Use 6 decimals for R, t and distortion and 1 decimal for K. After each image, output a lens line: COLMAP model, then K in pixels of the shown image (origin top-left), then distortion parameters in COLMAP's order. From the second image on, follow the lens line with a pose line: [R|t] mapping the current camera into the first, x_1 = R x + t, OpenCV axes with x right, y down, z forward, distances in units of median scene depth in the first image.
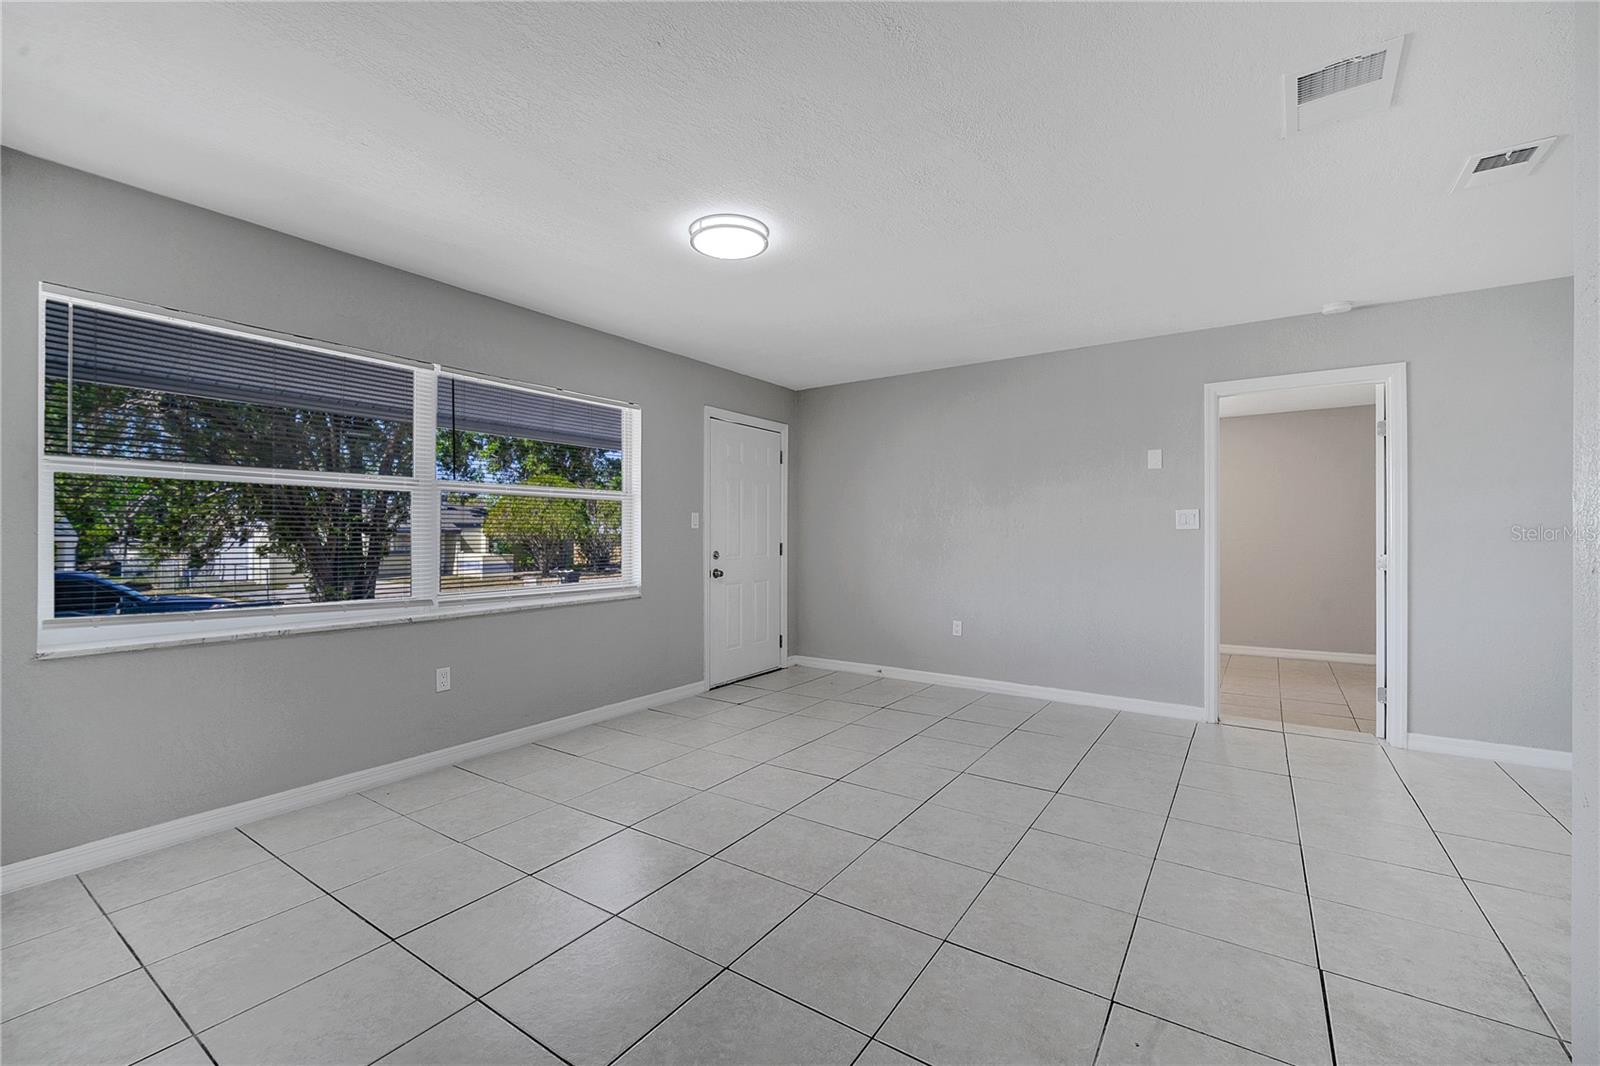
lens RADIAL K [[657.7, 0, 802.8], [0, 657.7, 531.3], [0, 0, 1]] dist [-0.004539, -0.000627]
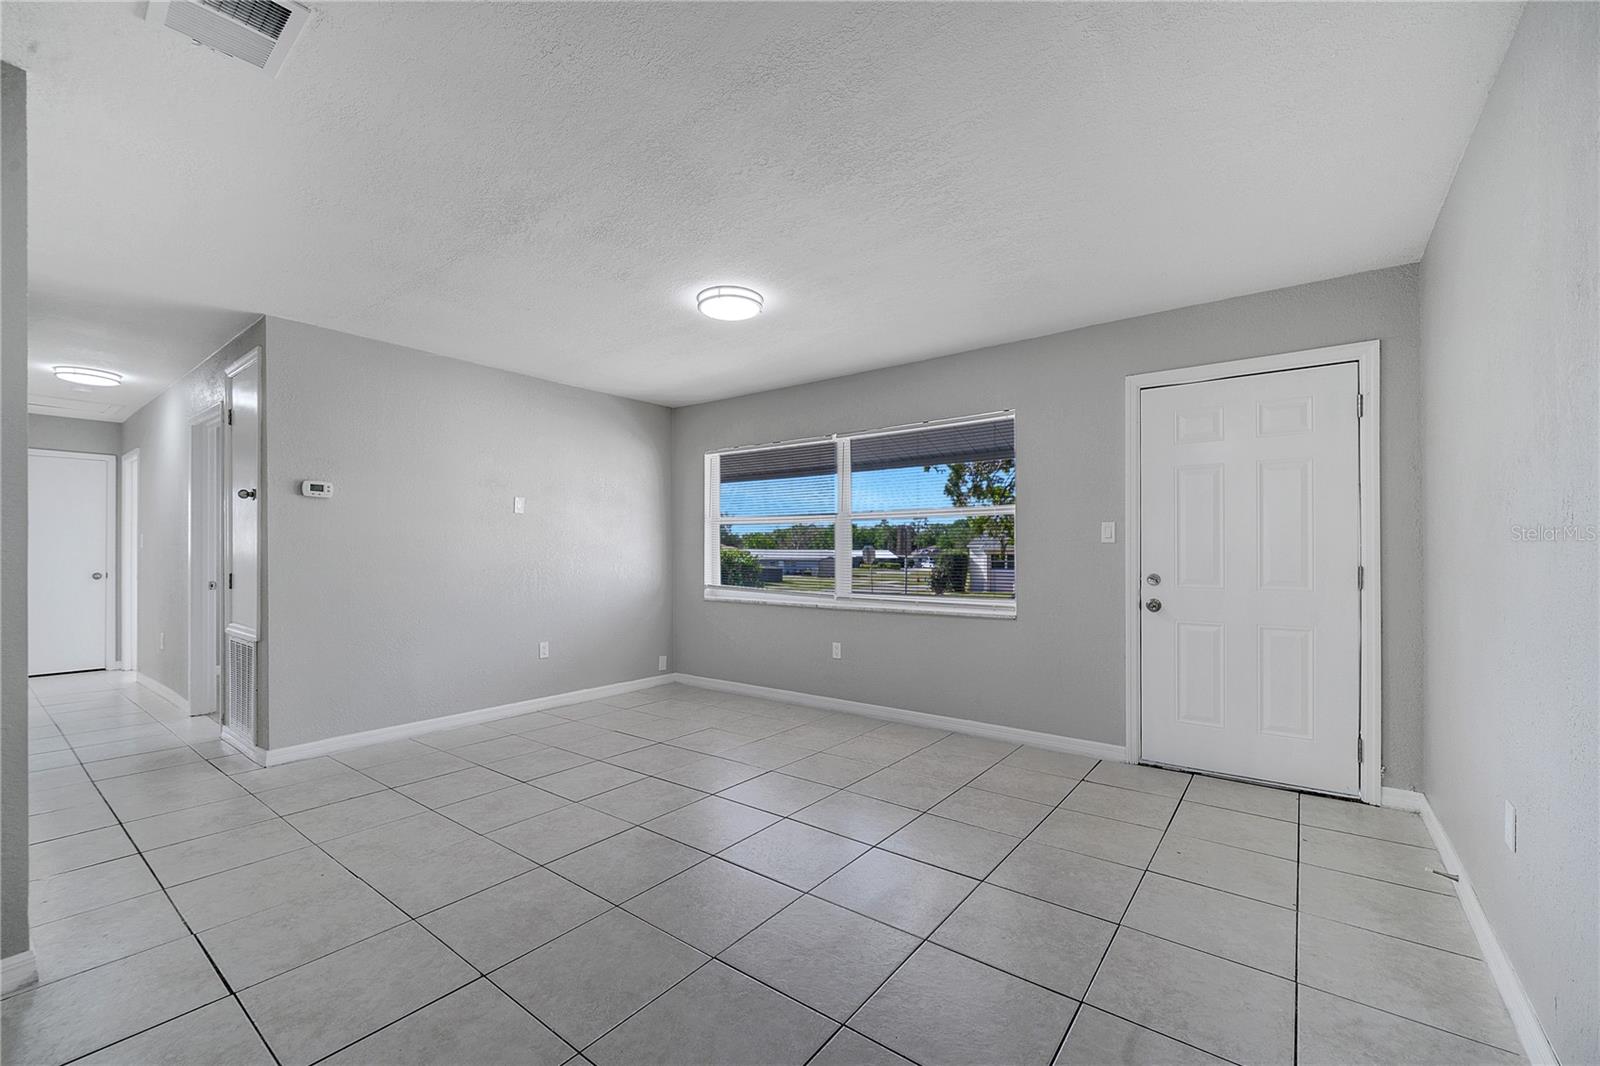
lens RADIAL K [[657.7, 0, 799.5], [0, 657.7, 544.6], [0, 0, 1]] dist [-0.004539, -0.000627]
pose [[-0.043899, -0.012845, -0.998953, 0.710416], [0.002904, 0.999911, -0.012985, 0.008536], [0.999032, -0.003471, -0.043857, 0.774420]]
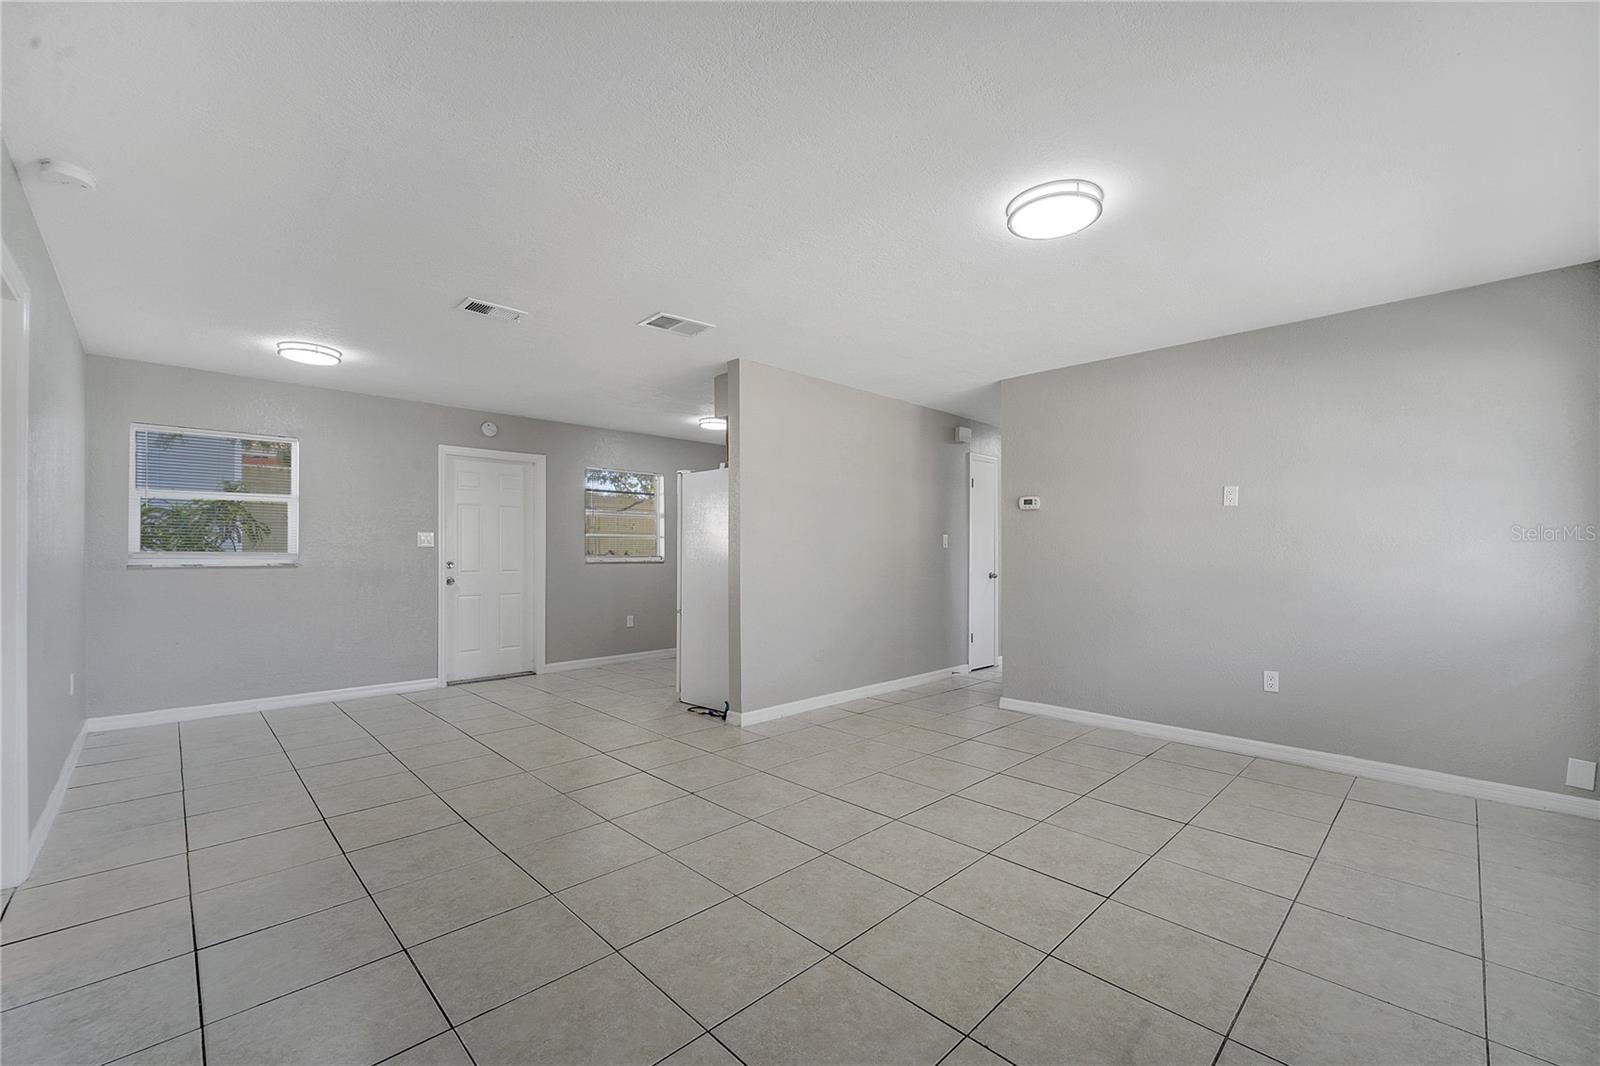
lens RADIAL K [[657.7, 0, 793.0], [0, 657.7, 545.2], [0, 0, 1]] dist [-0.004539, -0.000627]
pose [[-0.980341, -0.001946, 0.197301, 0.033942], [-0.004455, 0.999915, -0.012276, 0.008216], [-0.197260, -0.012914, -0.980266, 1.264168]]
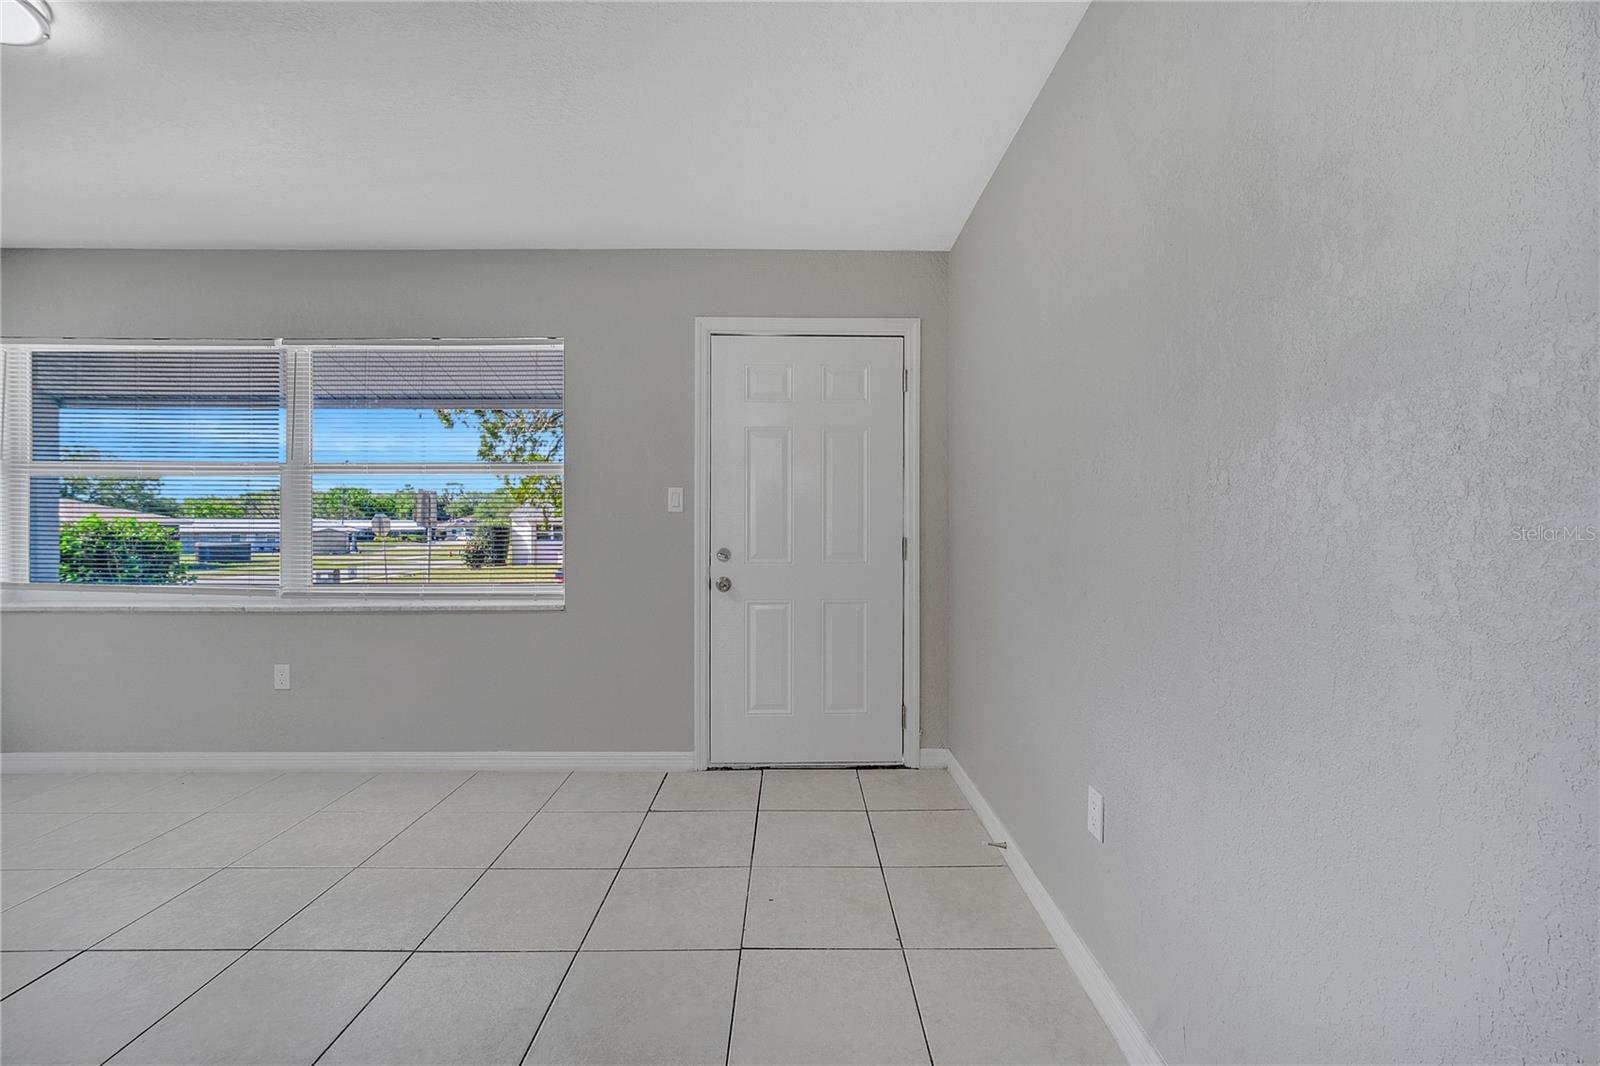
lens RADIAL K [[657.7, 0, 801.3], [0, 657.7, 523.4], [0, 0, 1]] dist [-0.004539, -0.000627]
pose [[0.583060, -0.000375, -0.812429, 0.495729], [0.002851, 0.999995, 0.001584, 0.007594], [0.812424, -0.003239, 0.583058, 0.832907]]
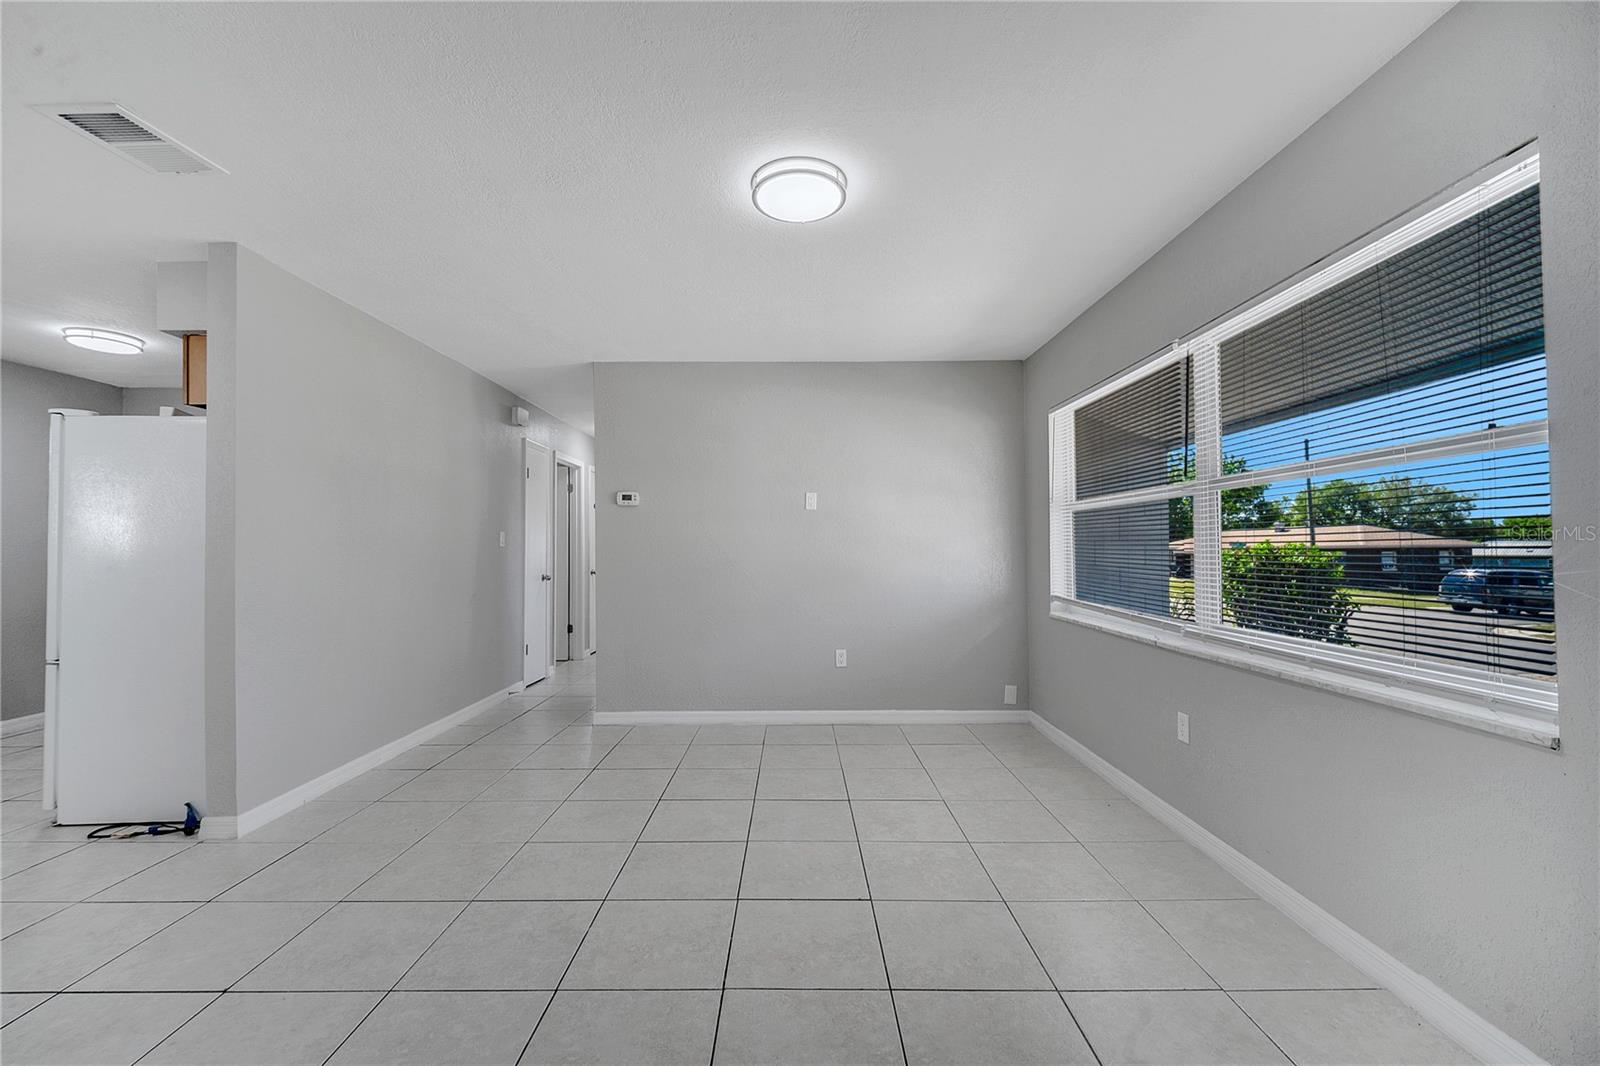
lens RADIAL K [[657.7, 0, 795.1], [0, 657.7, 535.6], [0, 0, 1]] dist [-0.004539, -0.000627]
pose [[-0.822758, -0.009378, -0.568315, 0.235195], [0.005289, 0.999694, -0.024153, 0.006594], [0.568367, -0.022878, -0.822457, 1.098989]]
